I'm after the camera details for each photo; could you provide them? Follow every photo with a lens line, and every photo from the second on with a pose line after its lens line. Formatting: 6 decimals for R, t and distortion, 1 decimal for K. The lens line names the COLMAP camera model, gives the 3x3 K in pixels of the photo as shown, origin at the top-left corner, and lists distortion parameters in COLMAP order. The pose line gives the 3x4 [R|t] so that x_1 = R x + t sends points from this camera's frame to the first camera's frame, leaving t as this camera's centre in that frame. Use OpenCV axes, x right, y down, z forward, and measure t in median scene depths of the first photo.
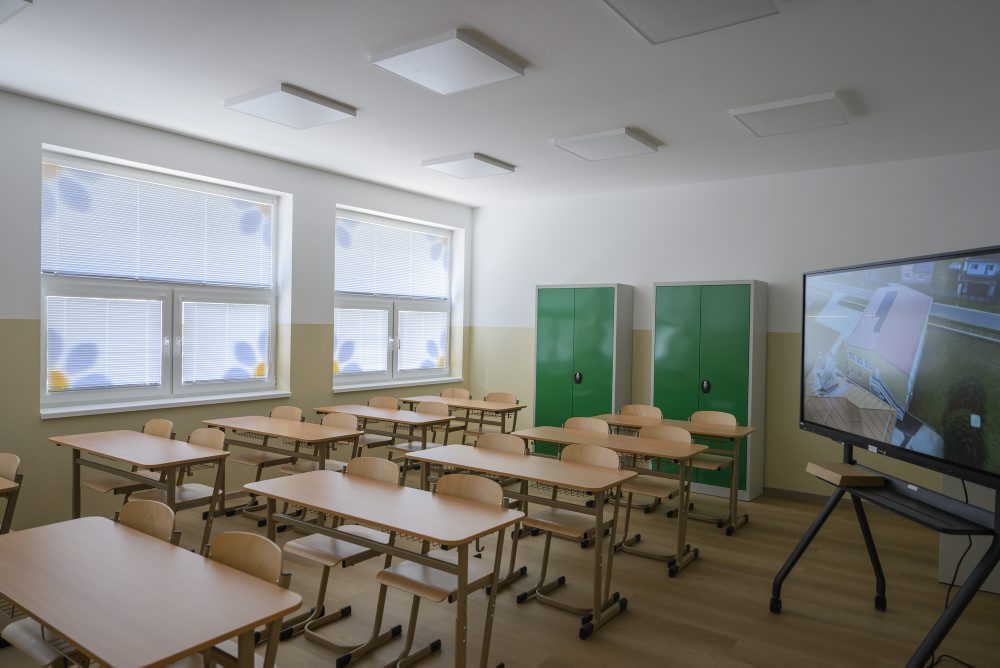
lens RADIAL K [[685.8, 0, 475.4], [0, 685.8, 332.6], [0, 0, 1]] dist [-0.042820, -0.000773]
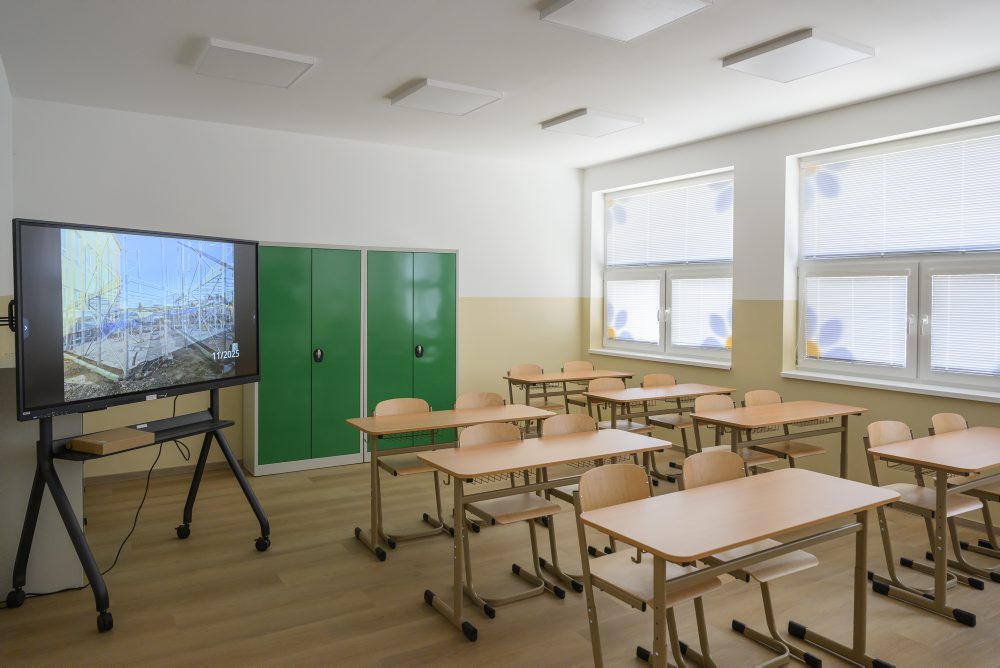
lens RADIAL K [[685.8, 0, 475.4], [0, 685.8, 332.6], [0, 0, 1]] dist [-0.042820, -0.000773]
pose [[-0.389449, 0.031461, -0.920511, 0.792050], [-0.023787, 0.998740, 0.044198, 0.004681], [0.920741, 0.039109, -0.388210, 1.057356]]
